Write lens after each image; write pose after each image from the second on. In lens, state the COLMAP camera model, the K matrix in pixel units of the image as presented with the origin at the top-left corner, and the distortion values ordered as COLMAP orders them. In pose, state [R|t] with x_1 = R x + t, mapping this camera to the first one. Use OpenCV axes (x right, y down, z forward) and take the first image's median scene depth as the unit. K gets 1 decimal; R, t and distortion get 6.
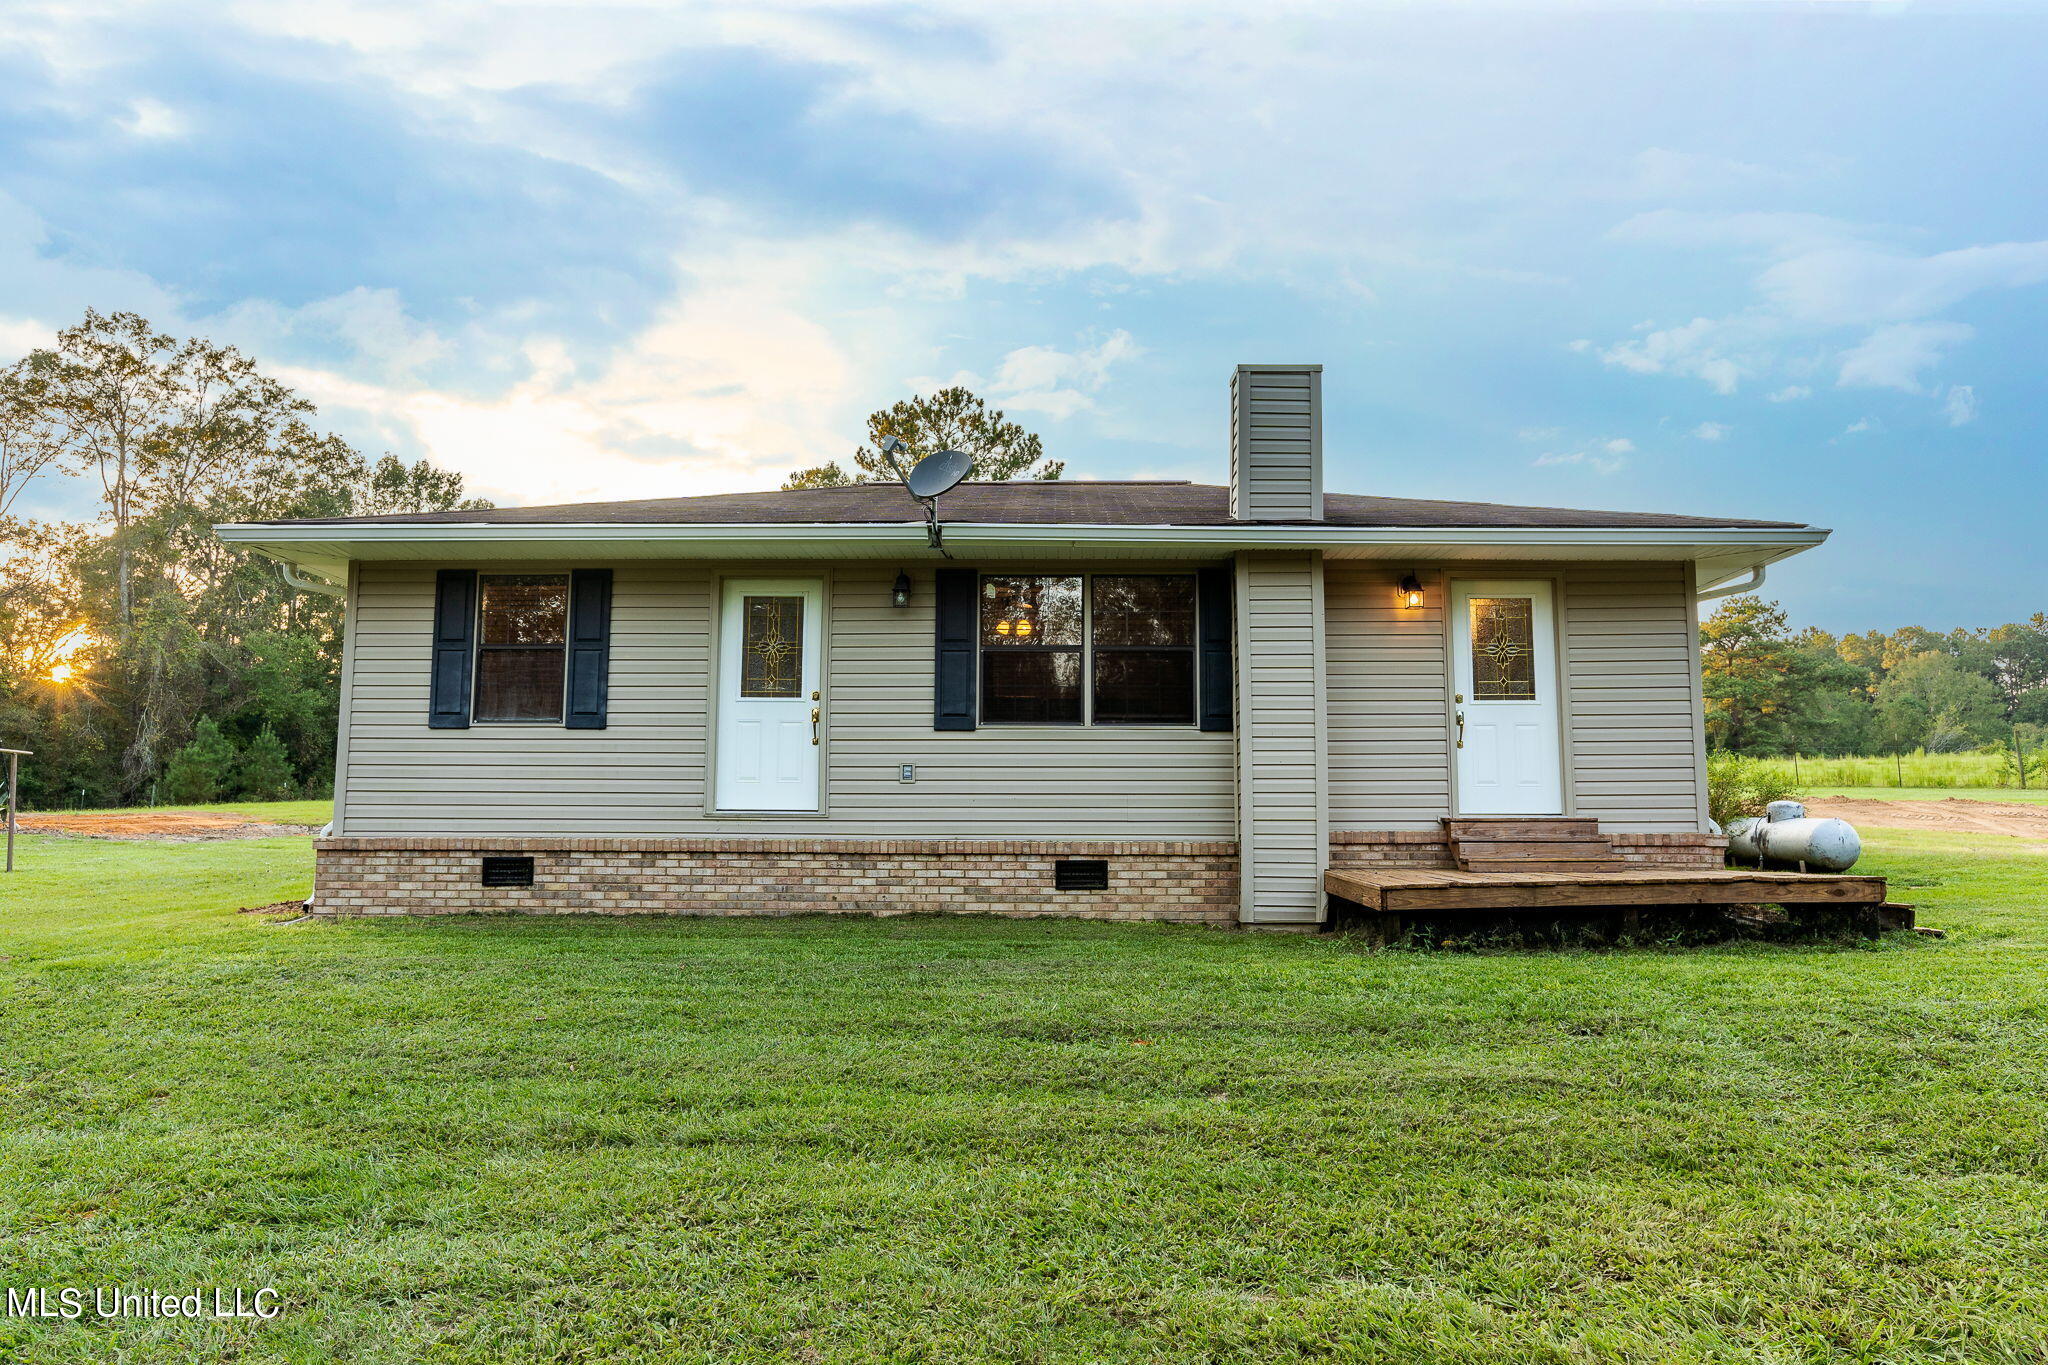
lens RADIAL K [[1423.9, 0, 1015.0], [0, 1423.9, 681.2], [0, 0, 1]] dist [-0.039466, 0.055802]
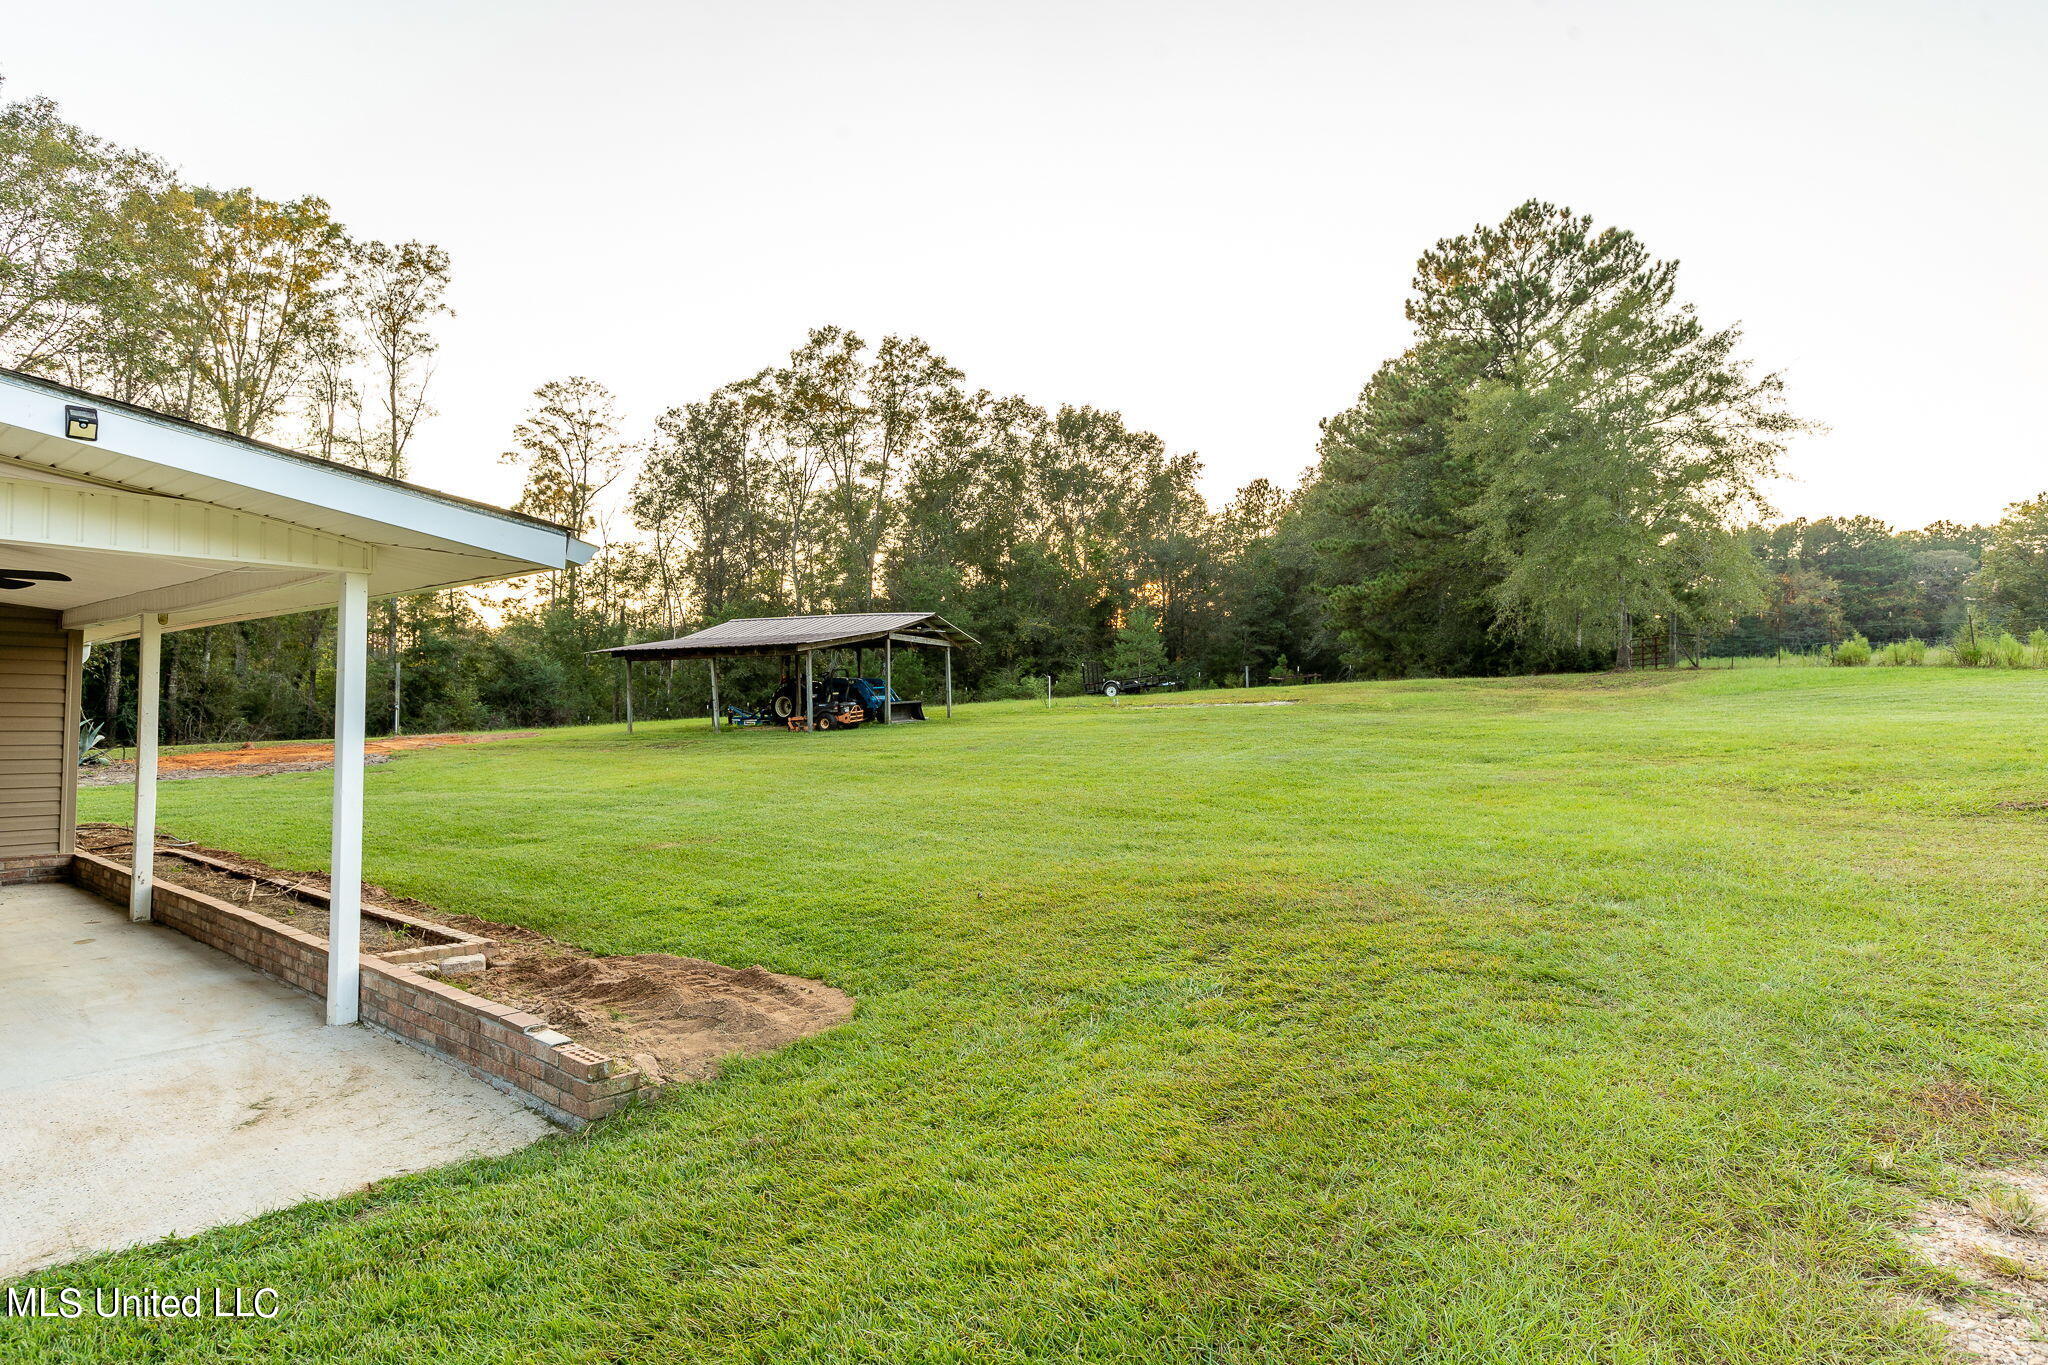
lens RADIAL K [[1124.1, 0, 1031.3], [0, 1124.1, 684.0], [0, 0, 1]] dist [-0.001839, 0.000092]
pose [[0.761313, -0.016981, -0.648162, 0.909268], [0.072569, 0.995608, 0.059154, 0.089624], [0.644310, -0.092071, 0.759202, 1.618188]]
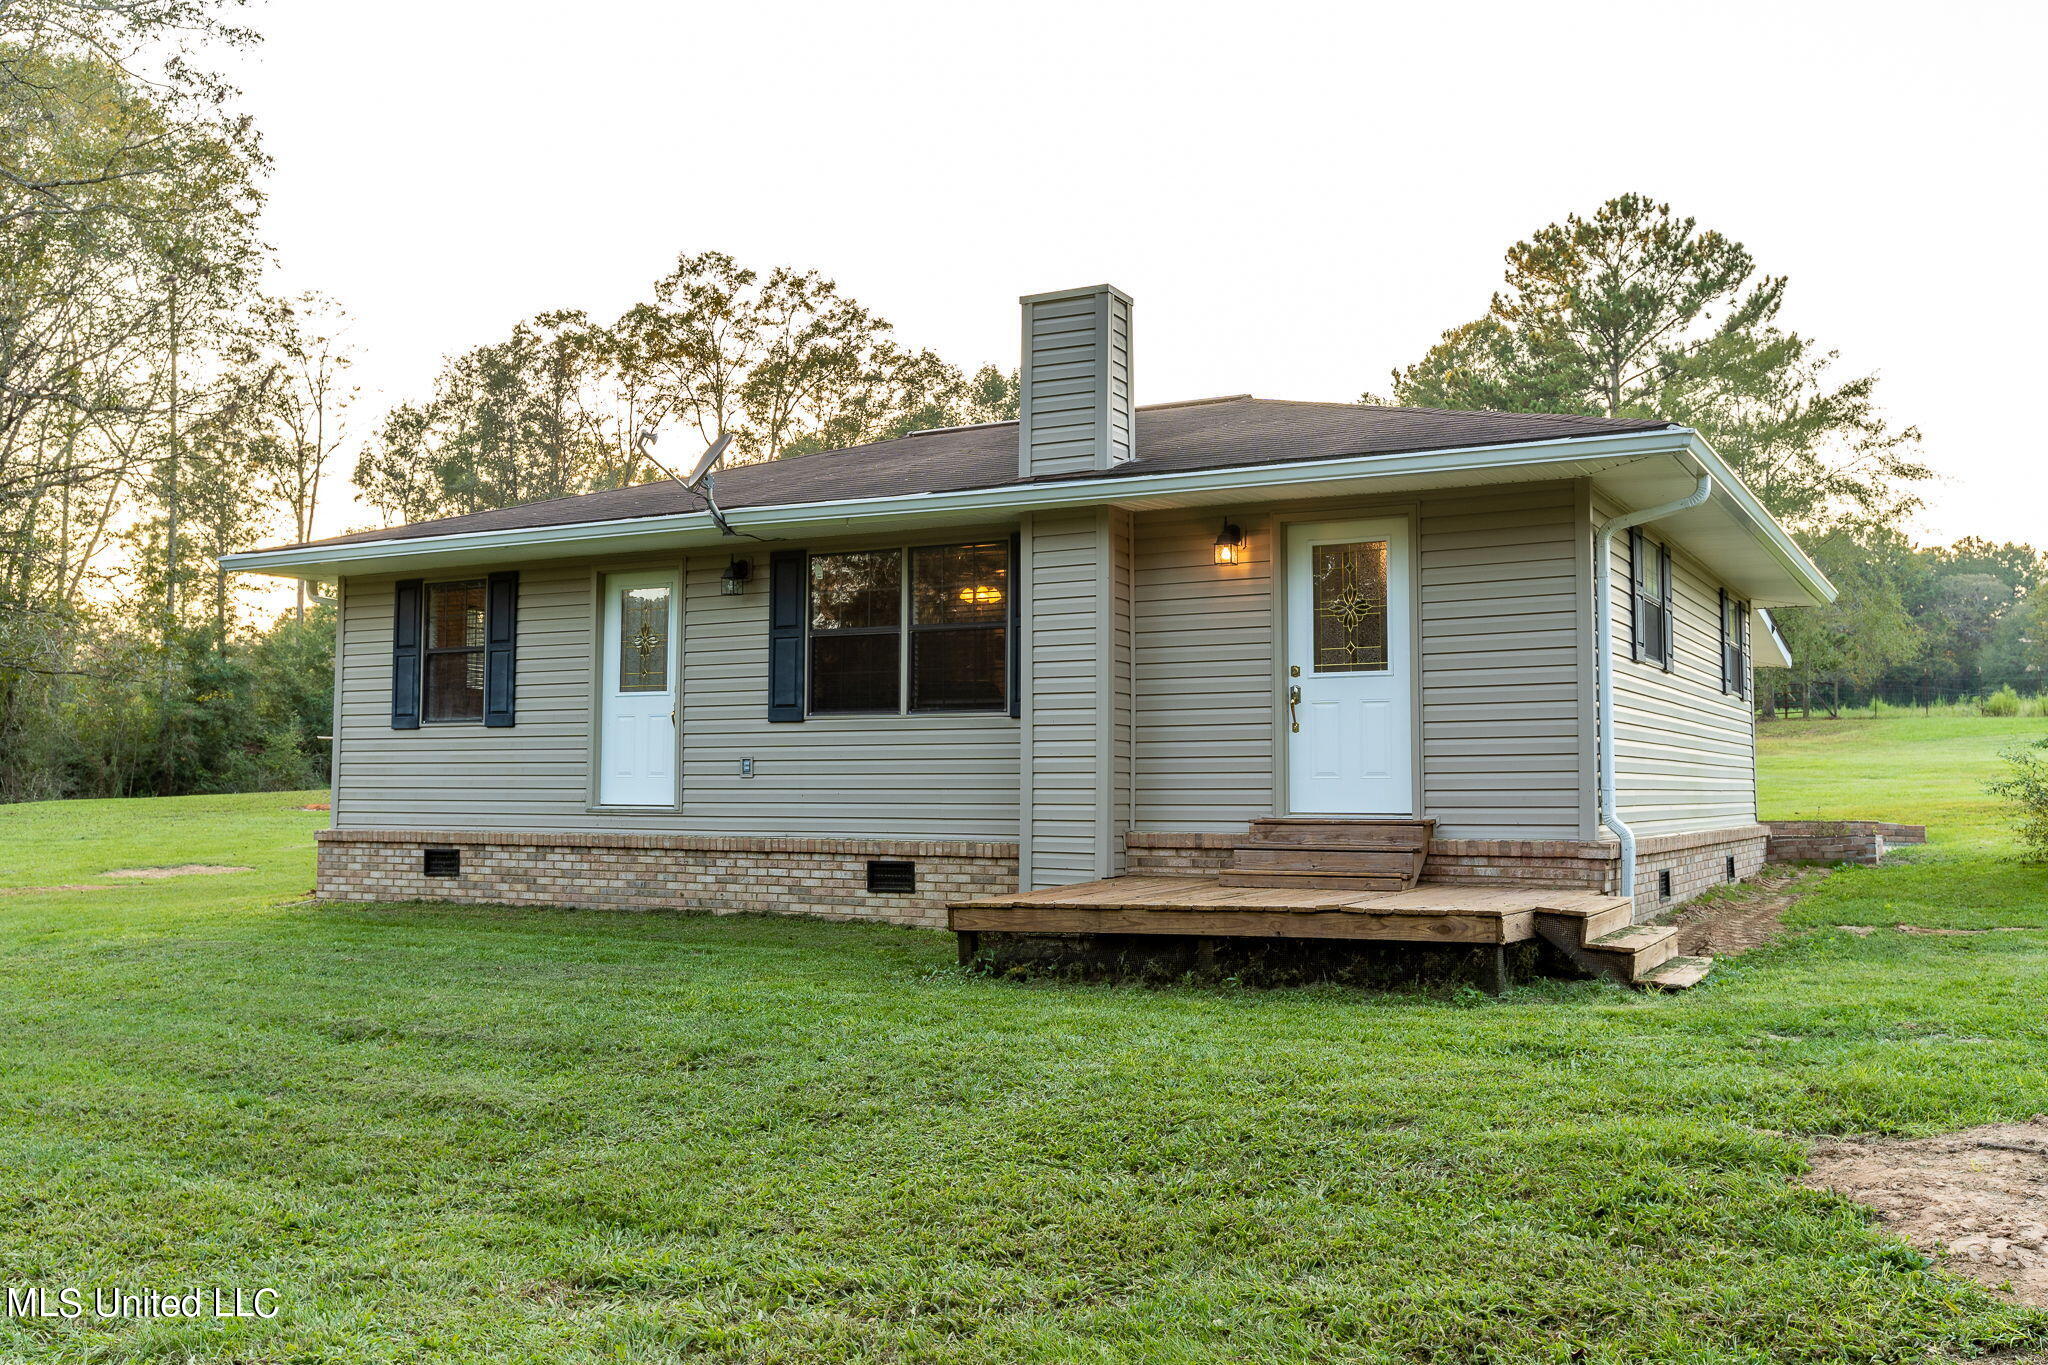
lens RADIAL K [[1806.7, 0, 1024.0], [0, 1806.7, 682.5], [0, 0, 1]] dist [-0.000290, 0.003369]
pose [[0.881852, -0.029467, -0.470604, 0.673549], [0.054315, 0.997750, 0.039304, -0.030898], [0.468387, -0.060221, 0.881469, 0.013466]]
